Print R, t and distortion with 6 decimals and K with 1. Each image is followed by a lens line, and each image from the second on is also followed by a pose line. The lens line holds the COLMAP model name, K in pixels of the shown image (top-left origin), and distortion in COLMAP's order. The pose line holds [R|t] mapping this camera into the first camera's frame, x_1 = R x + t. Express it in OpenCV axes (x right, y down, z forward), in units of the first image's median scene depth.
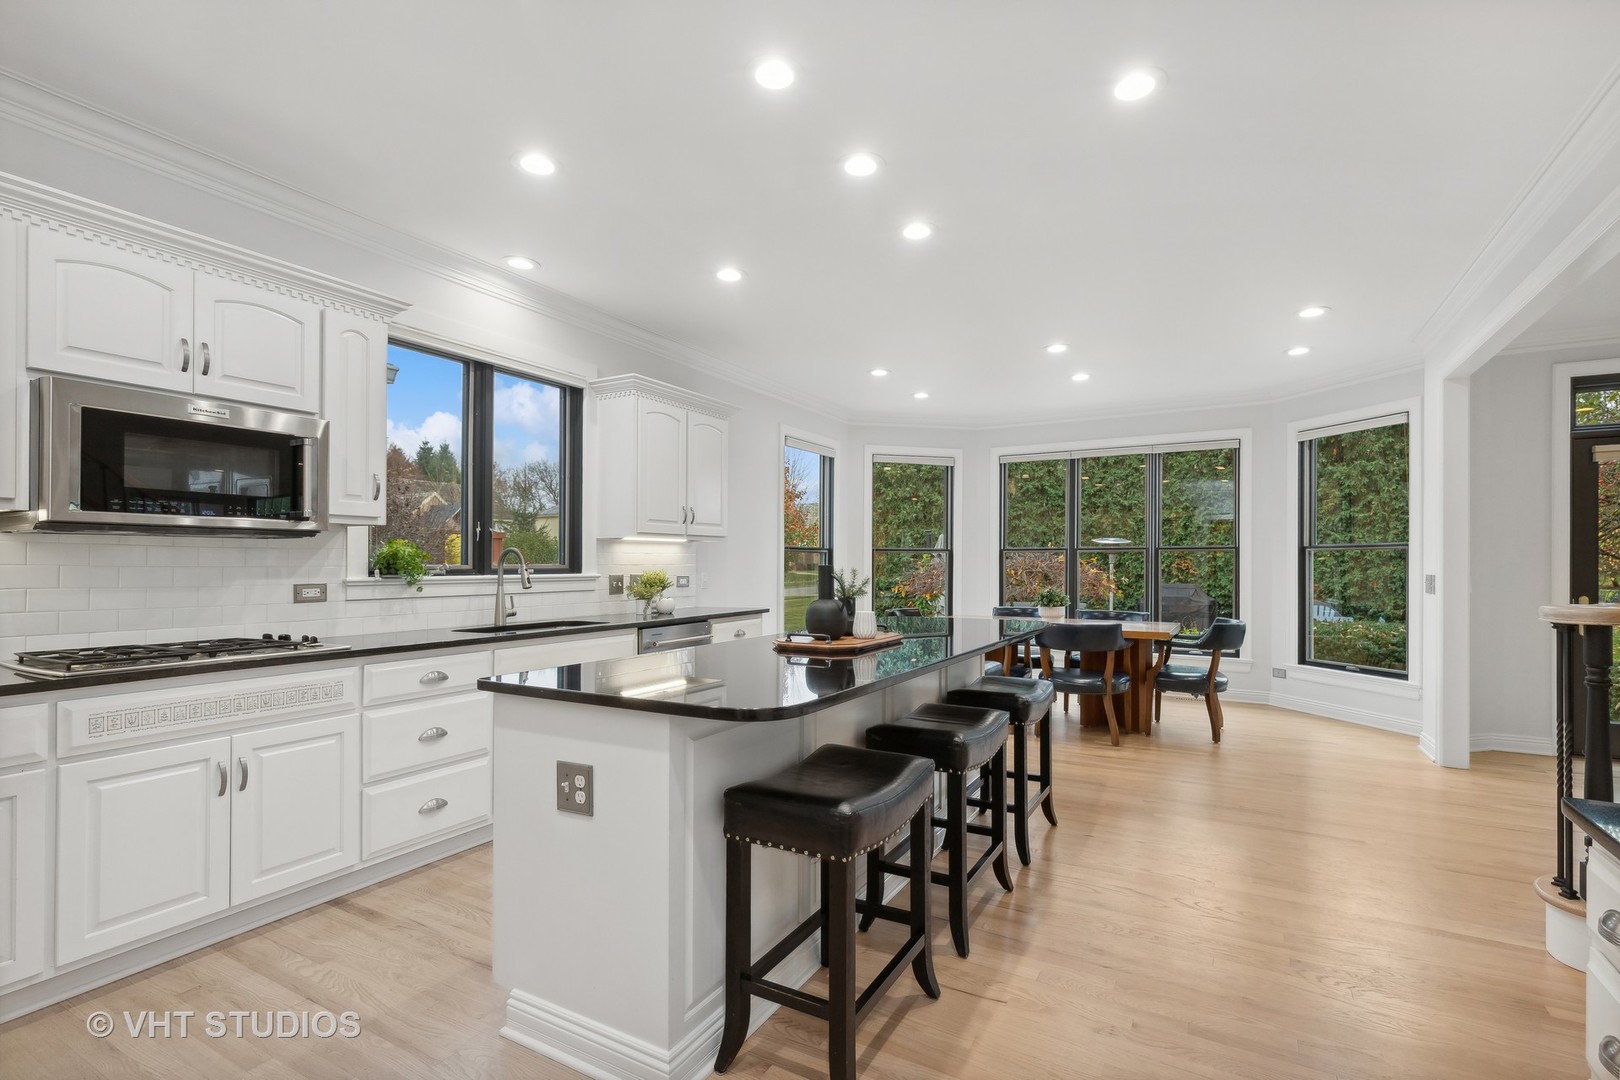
lens RADIAL K [[745.1, 0, 821.1], [0, 745.1, 558.6], [0, 0, 1]] dist [0.001508, 0.000094]
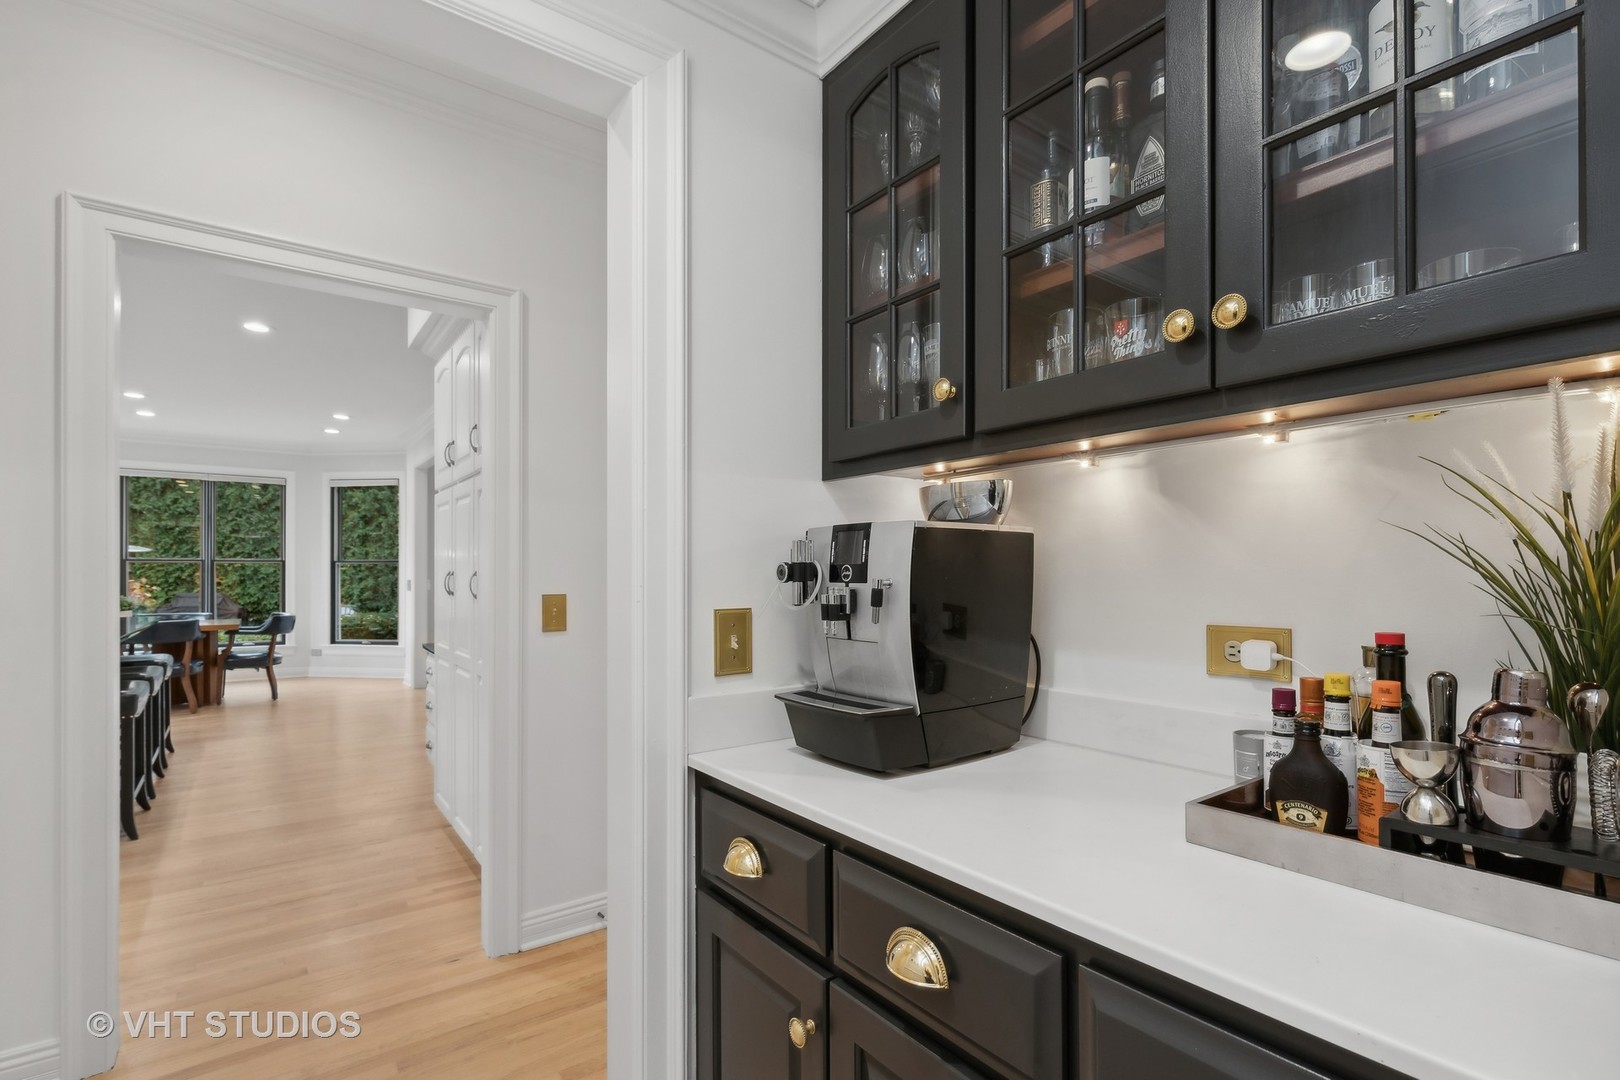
lens RADIAL K [[770.4, 0, 808.6], [0, 770.4, 575.4], [0, 0, 1]] dist [0.000339, 0.000011]
pose [[0.419788, -0.005254, 0.907607, -0.332423], [-0.004419, 0.999960, 0.007833, -0.004194], [-0.907612, -0.007299, 0.419747, -0.476525]]
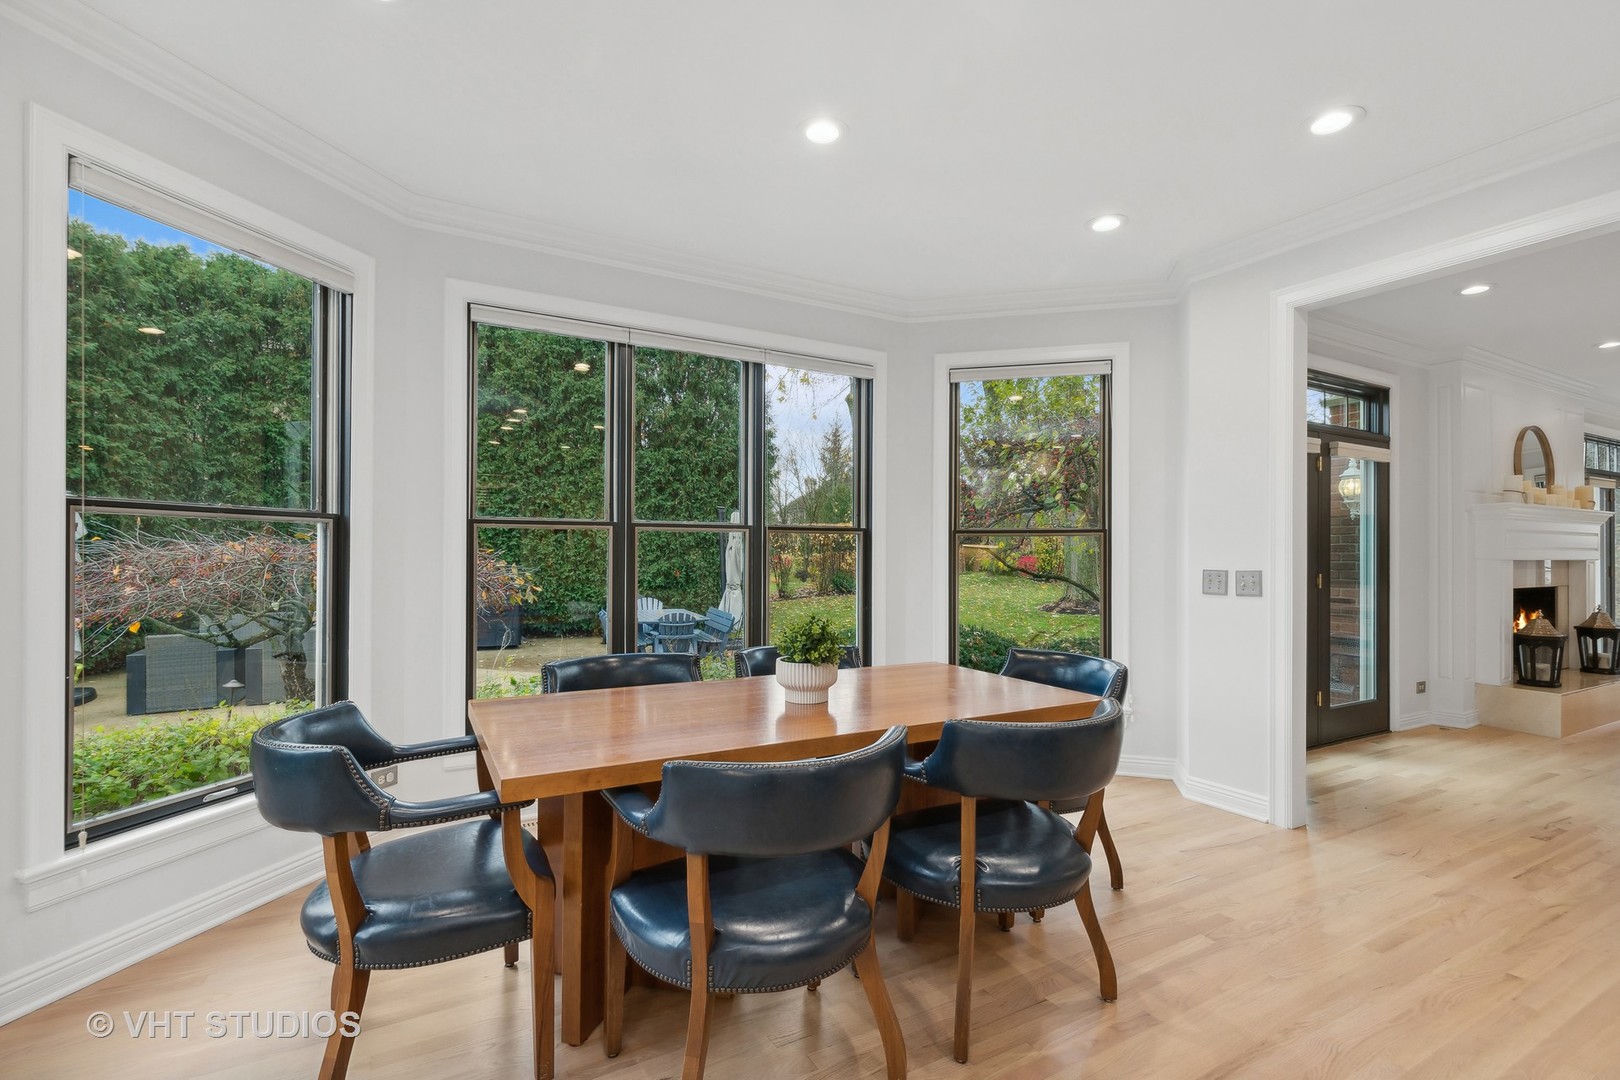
lens RADIAL K [[736.9, 0, 816.9], [0, 736.9, 545.7], [0, 0, 1]] dist [-0.001228, -0.000322]
pose [[0.511682, 0.009959, 0.859117, -0.025588], [-0.009284, 0.999939, -0.006062, 0.003617], [-0.859125, -0.004875, 0.511743, 0.809292]]
